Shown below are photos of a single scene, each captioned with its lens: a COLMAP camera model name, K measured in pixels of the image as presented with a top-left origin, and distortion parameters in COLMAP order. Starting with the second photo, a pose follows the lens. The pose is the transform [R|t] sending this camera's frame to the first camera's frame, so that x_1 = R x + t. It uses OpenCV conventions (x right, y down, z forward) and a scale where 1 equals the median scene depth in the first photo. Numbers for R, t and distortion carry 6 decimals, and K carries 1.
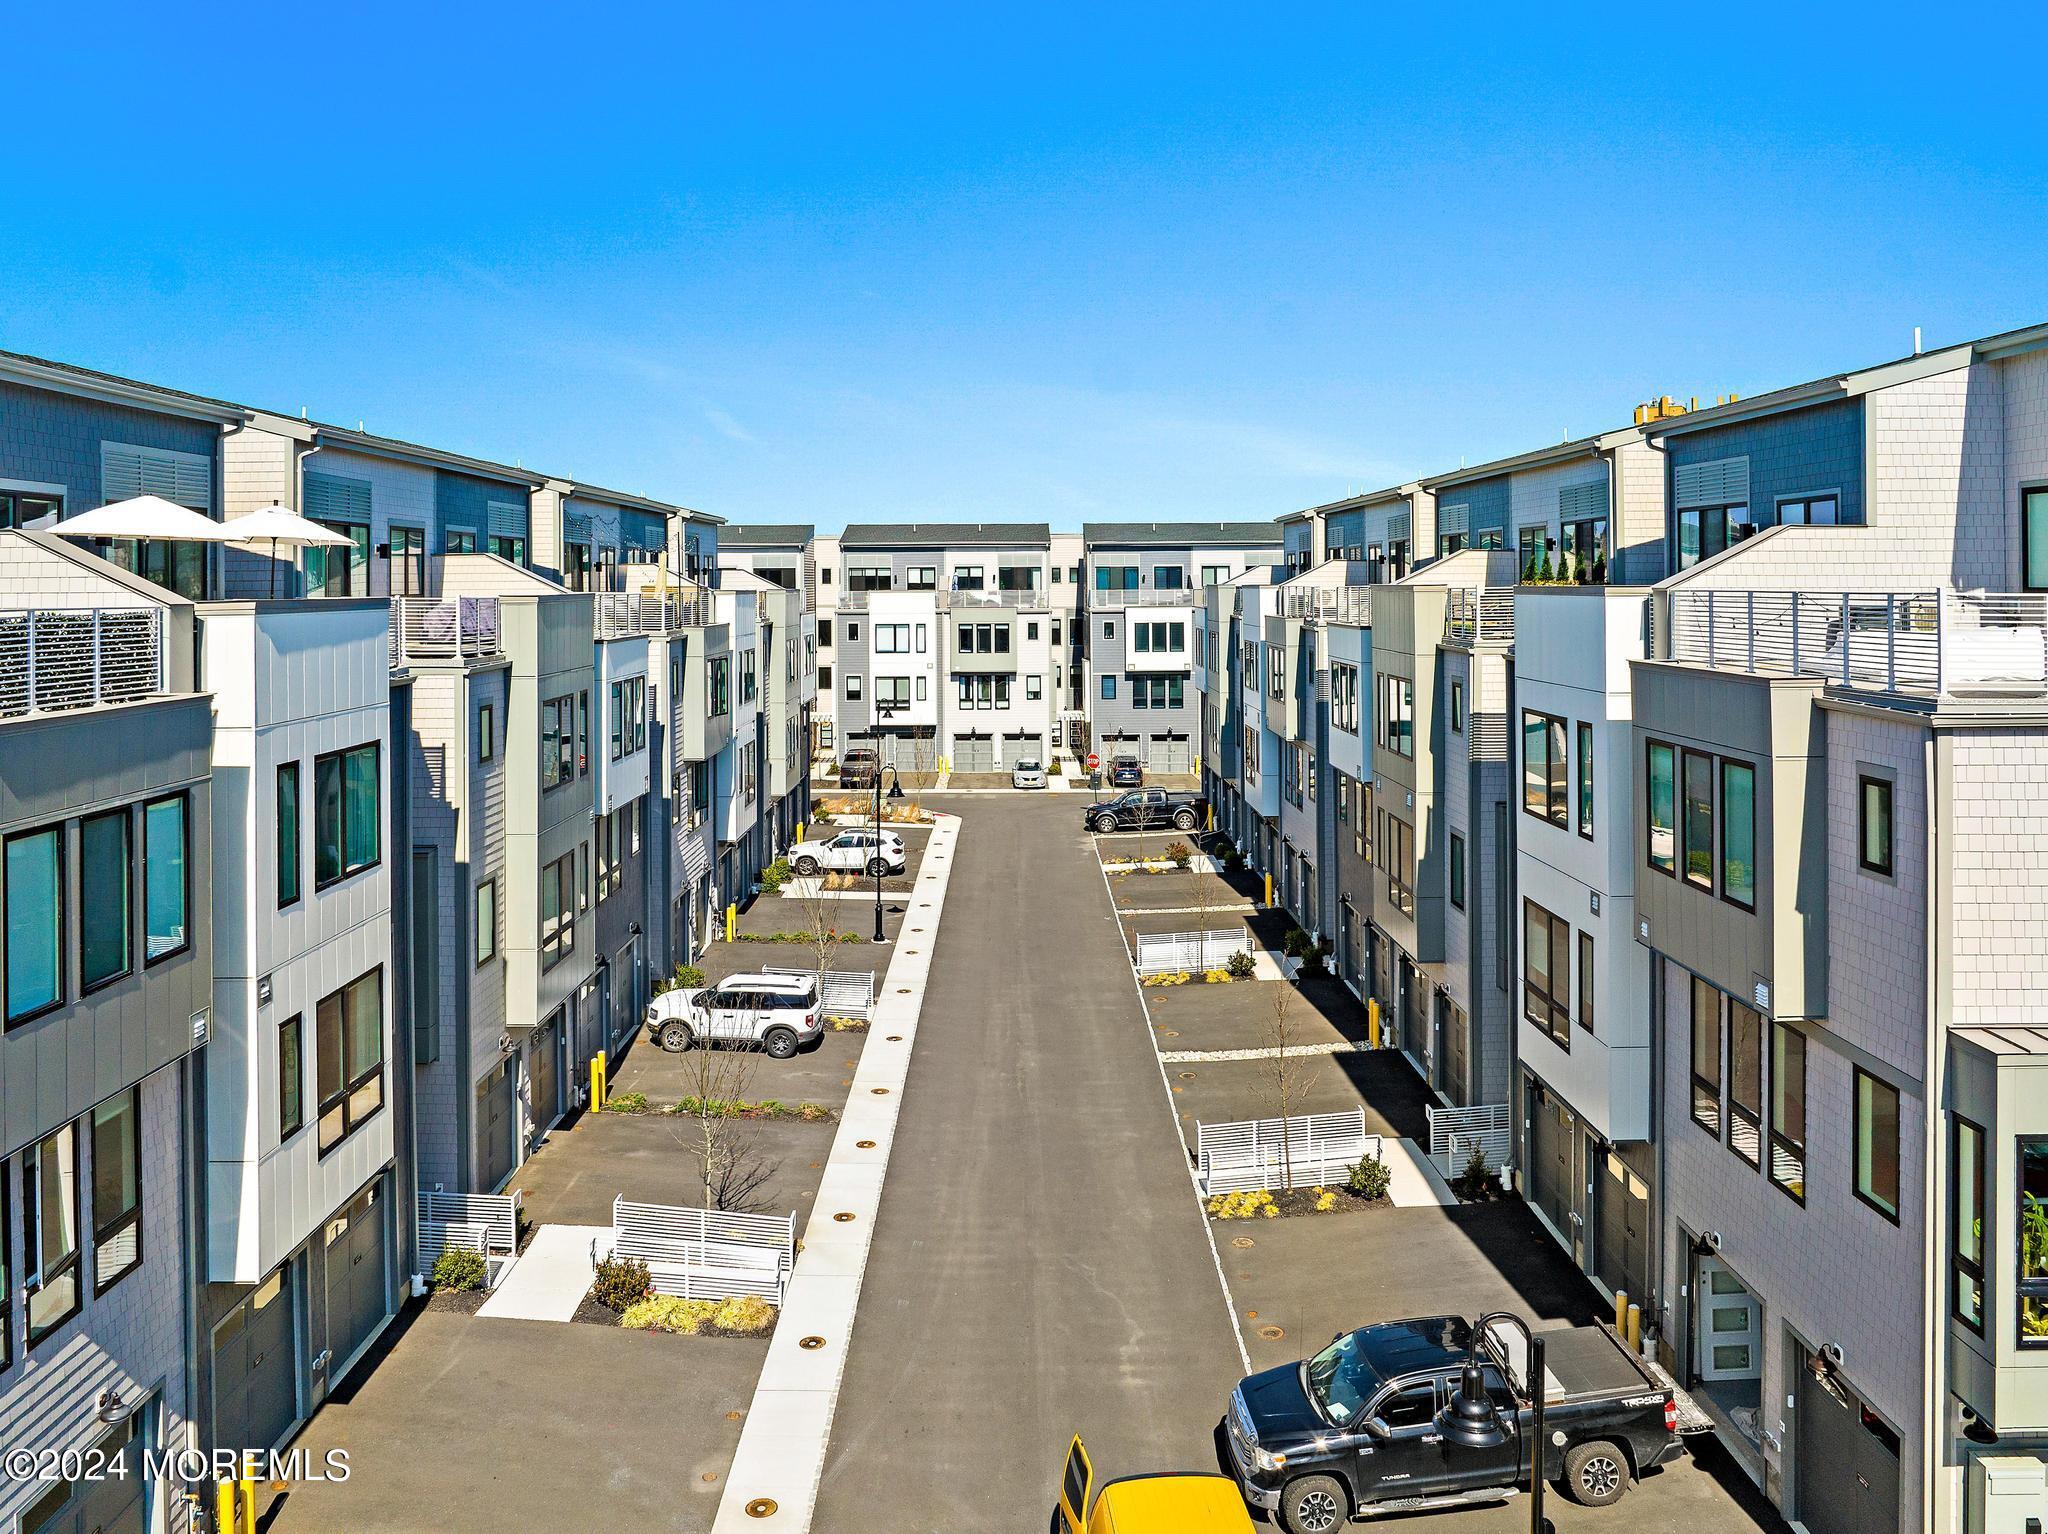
lens RADIAL K [[1498.7, 0, 1023.2], [0, 1498.7, 568.9], [0, 0, 1]] dist [-0.047322, 0.003256]
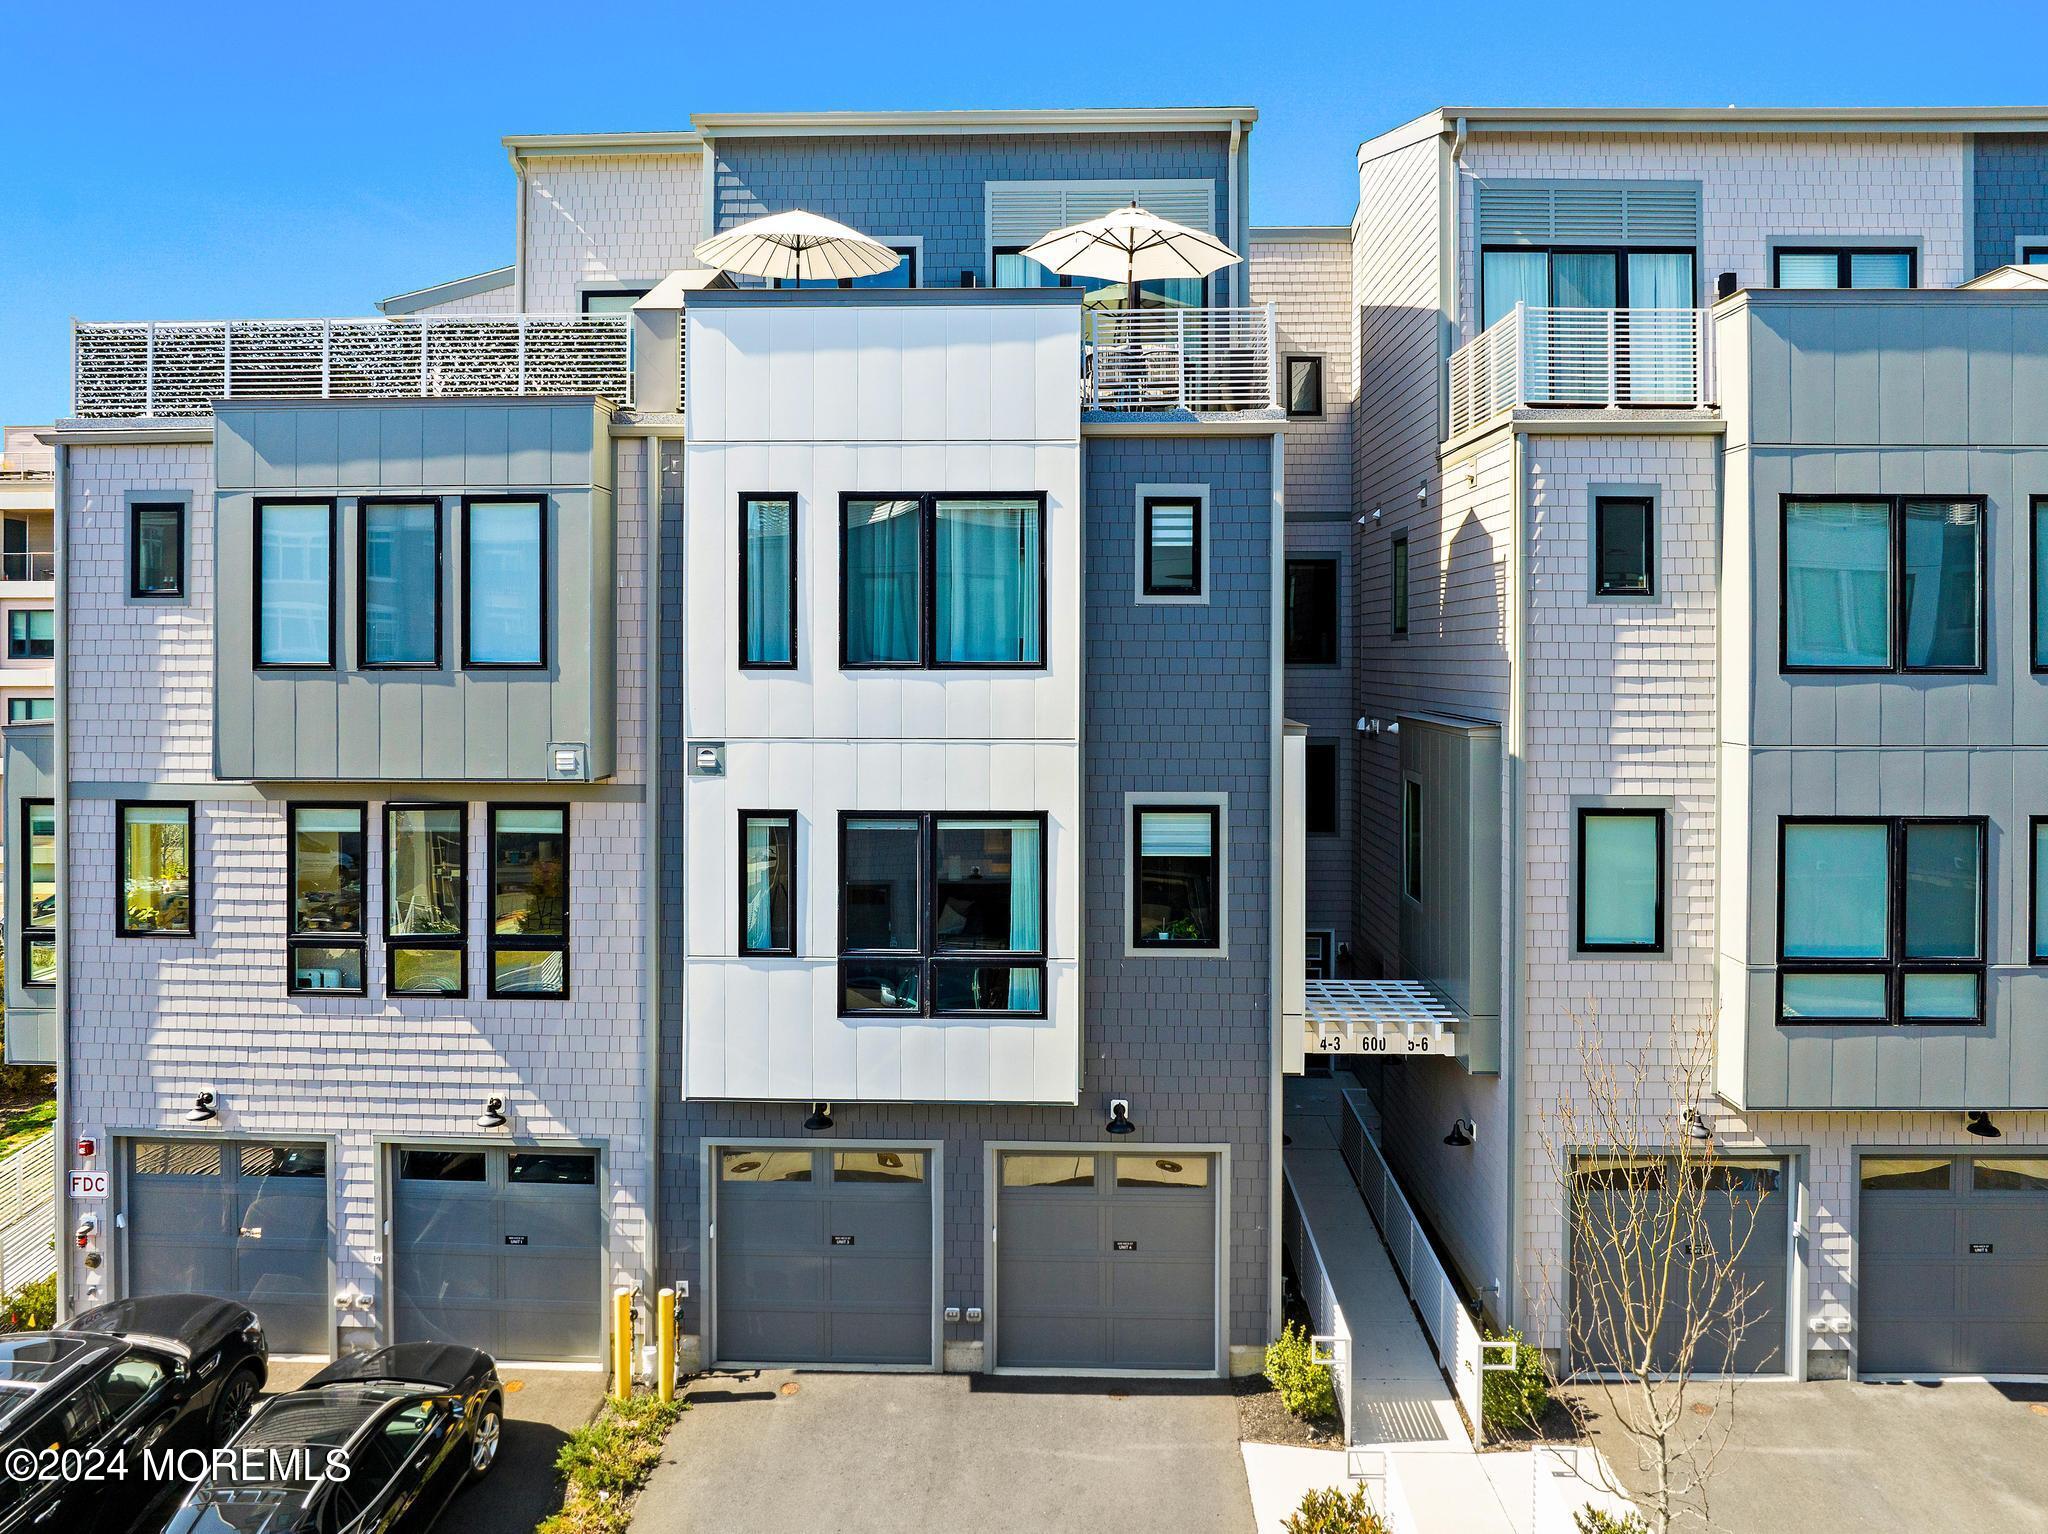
lens RADIAL K [[1478.4, 0, 1024.5], [0, 1478.4, 648.4], [0, 0, 1]] dist [-0.042303, 0.005711]
pose [[-0.037492, 0.003100, -0.999292, 0.103176], [0.006915, 0.999972, 0.002843, 0.073339], [0.999273, -0.006803, -0.037513, 0.399798]]
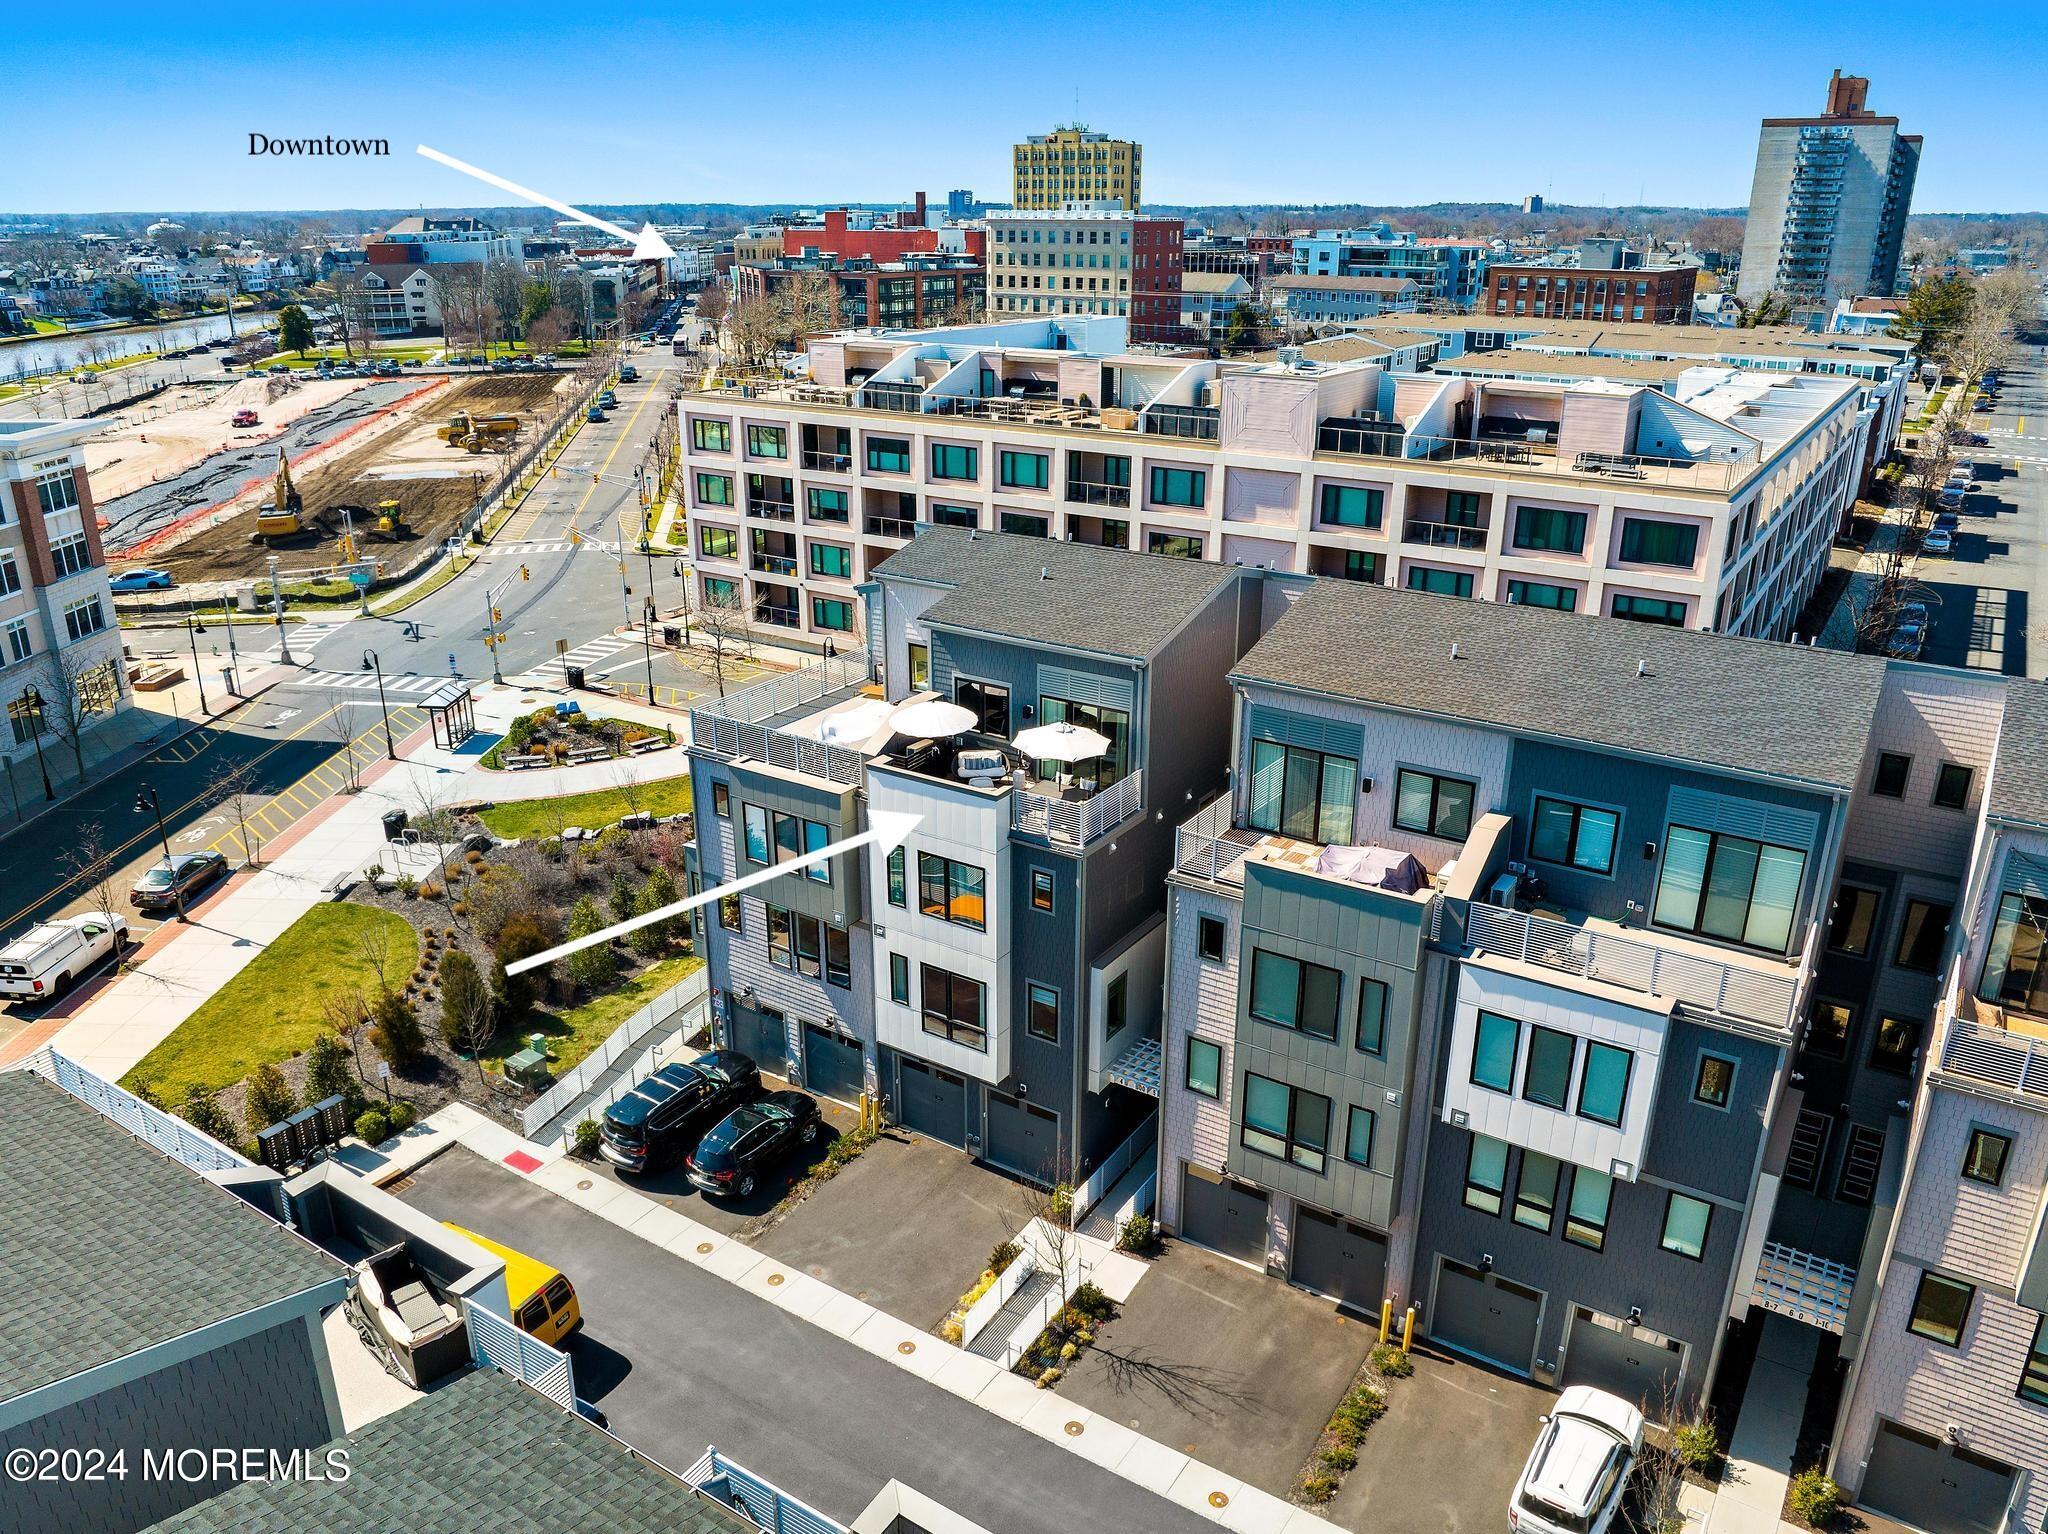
lens RADIAL K [[1456.4, 0, 1024.0], [0, 1456.4, 767.0], [0, 0, 1]] dist [-0.045566, 0.001737]
pose [[-0.551630, 0.298563, -0.778823, 0.325018], [0.006499, 0.935251, 0.353927, -0.234463], [0.834064, 0.190175, -0.517852, 0.744987]]
